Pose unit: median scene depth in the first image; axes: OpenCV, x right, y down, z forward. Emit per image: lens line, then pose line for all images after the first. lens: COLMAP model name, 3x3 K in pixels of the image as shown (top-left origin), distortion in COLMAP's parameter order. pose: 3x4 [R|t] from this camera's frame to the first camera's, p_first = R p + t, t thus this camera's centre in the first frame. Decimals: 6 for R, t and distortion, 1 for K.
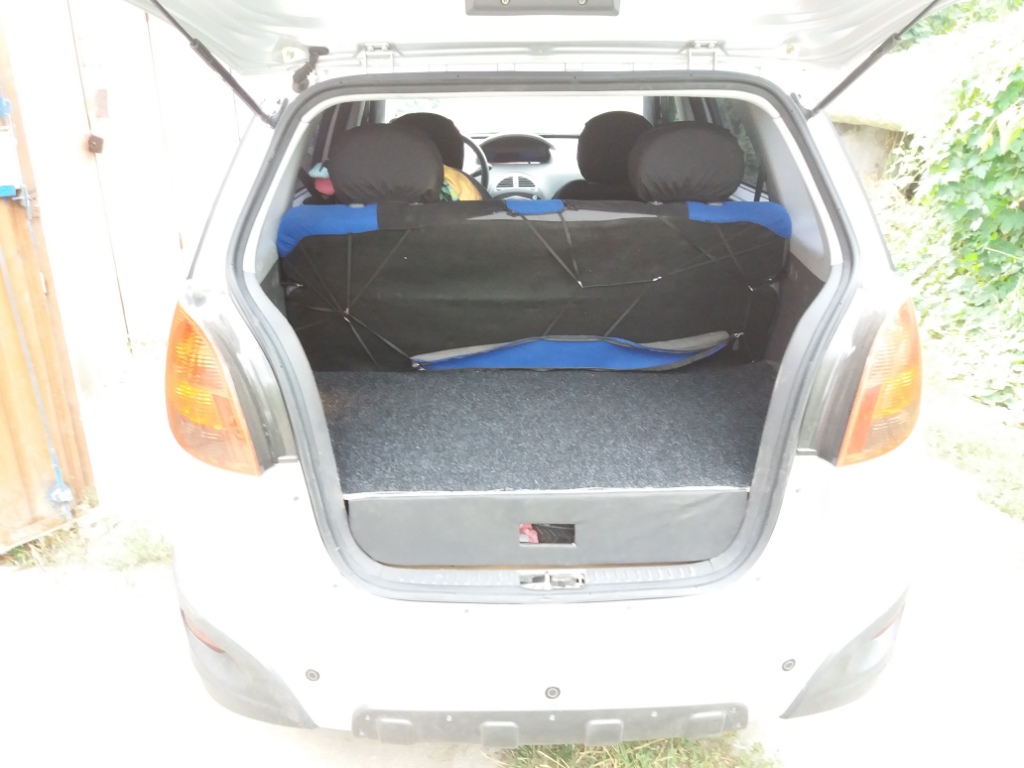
lens RADIAL K [[863.1, 0, 500.0], [0, 863.1, 366.9], [0, 0, 1]] dist [0.029567, -0.112189]
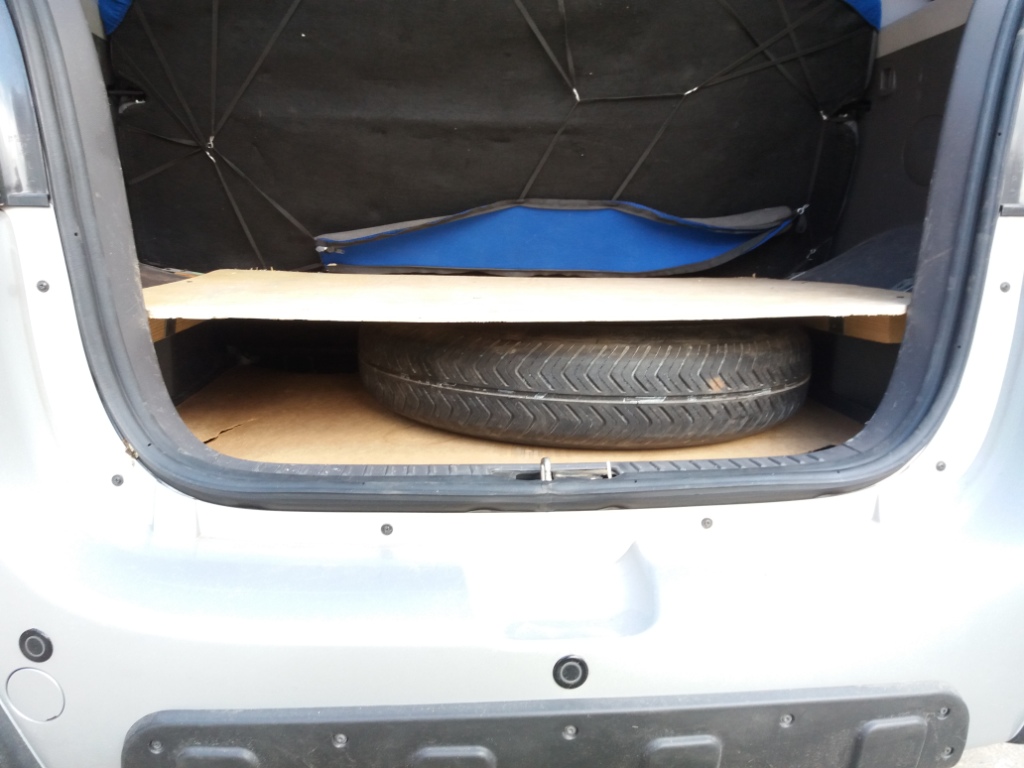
lens RADIAL K [[863.1, 0, 505.2], [0, 863.1, 382.1], [0, 0, 1]] dist [0.029567, -0.112189]
pose [[0.997068, 0.008746, 0.076017, -0.007838], [0.005931, 0.981625, -0.190727, 0.253642], [-0.076289, 0.190618, 0.978695, 0.426825]]
